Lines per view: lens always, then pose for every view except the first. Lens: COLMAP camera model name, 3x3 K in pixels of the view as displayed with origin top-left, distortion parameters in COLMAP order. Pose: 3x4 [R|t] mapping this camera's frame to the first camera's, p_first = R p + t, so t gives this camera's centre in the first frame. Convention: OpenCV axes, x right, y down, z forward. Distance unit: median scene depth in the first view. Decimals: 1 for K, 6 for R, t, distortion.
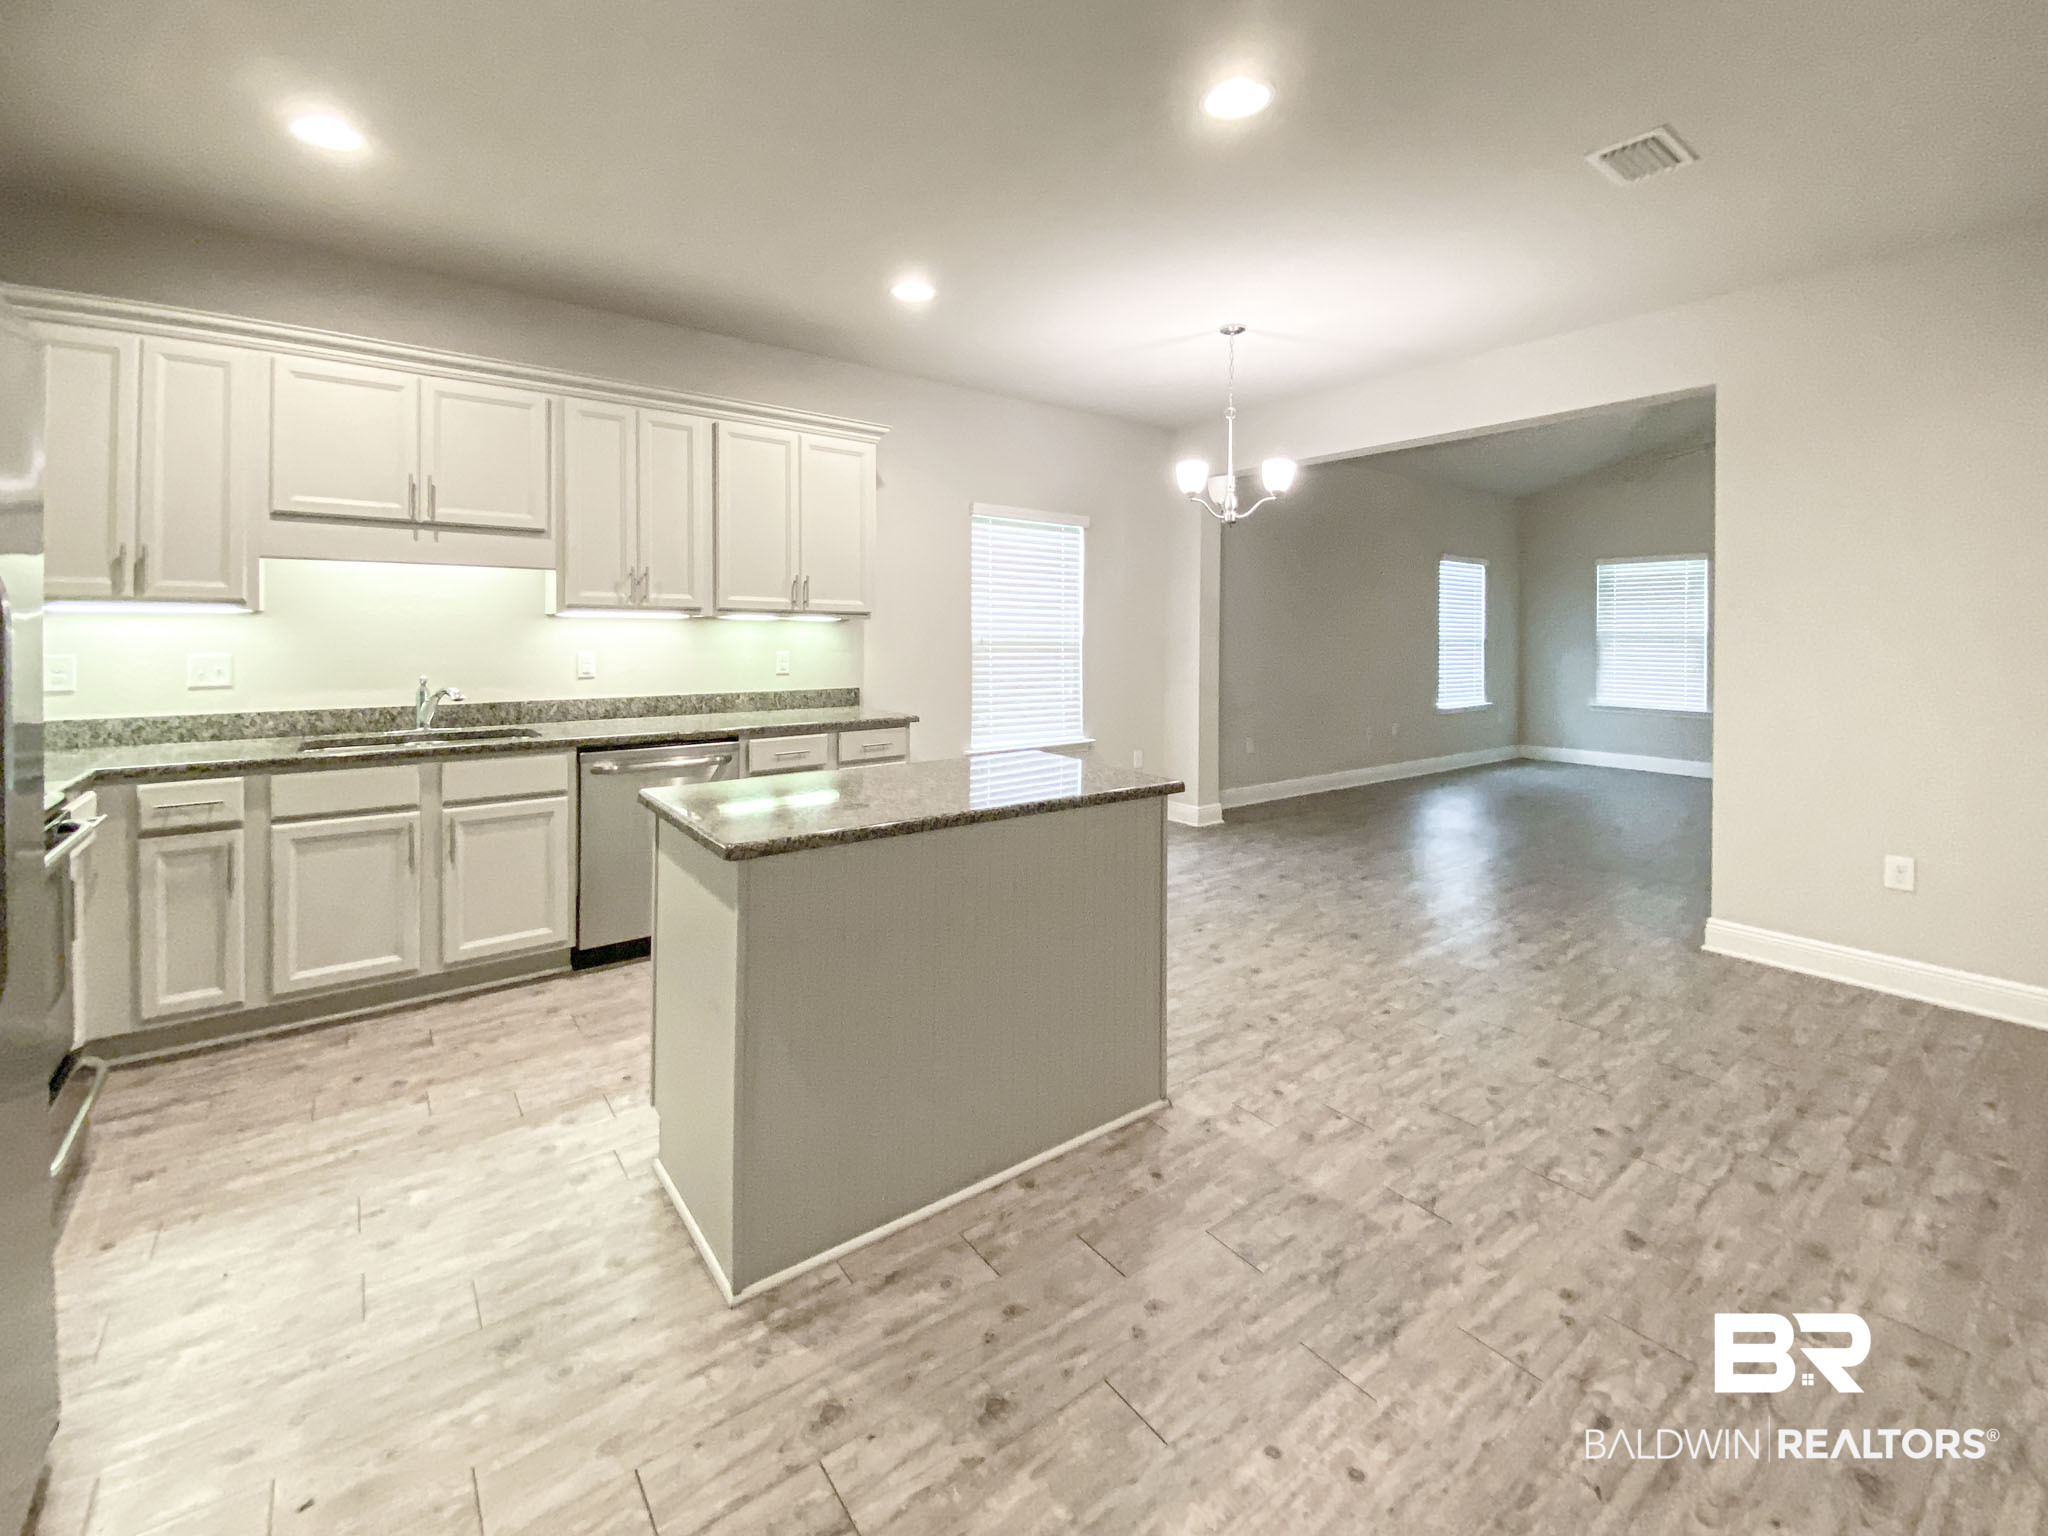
lens RADIAL K [[848.6, 0, 1020.2], [0, 848.6, 676.5], [0, 0, 1]] dist [0.000394, -0.011229]
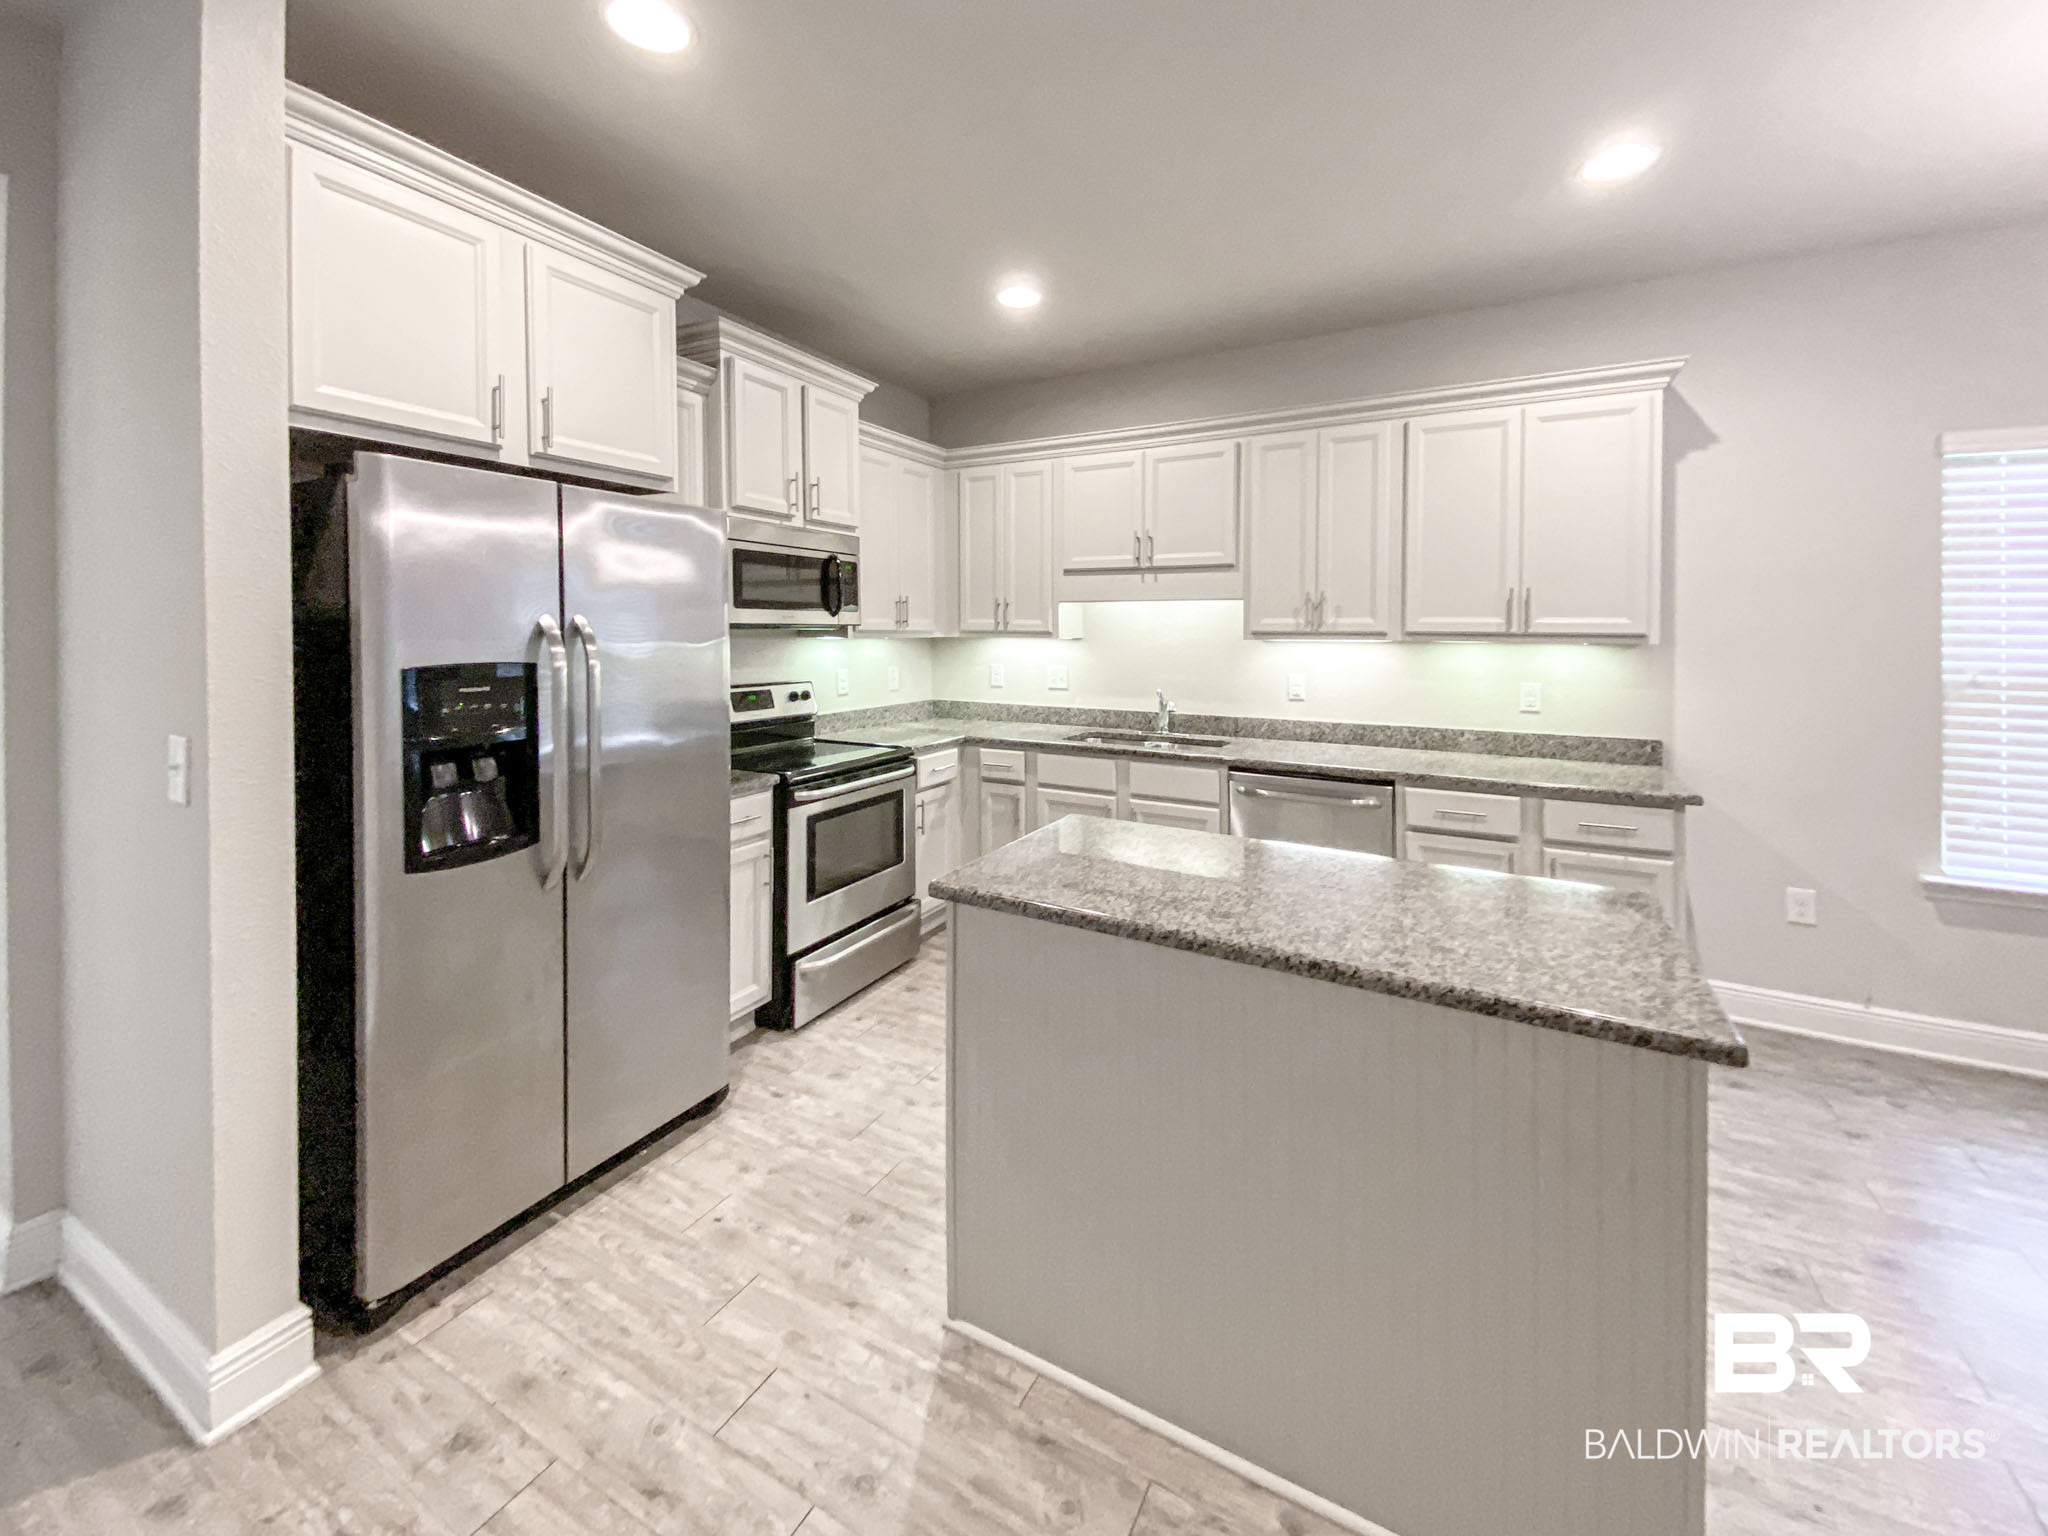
lens RADIAL K [[818.5, 0, 1021.9], [0, 818.5, 675.3], [0, 0, 1]] dist [0.069758, -0.036470]
pose [[0.409942, 0.046864, -0.910907, 0.325744], [-0.052208, 0.998247, 0.027861, -0.047105], [0.910616, 0.036135, 0.411670, 0.337638]]
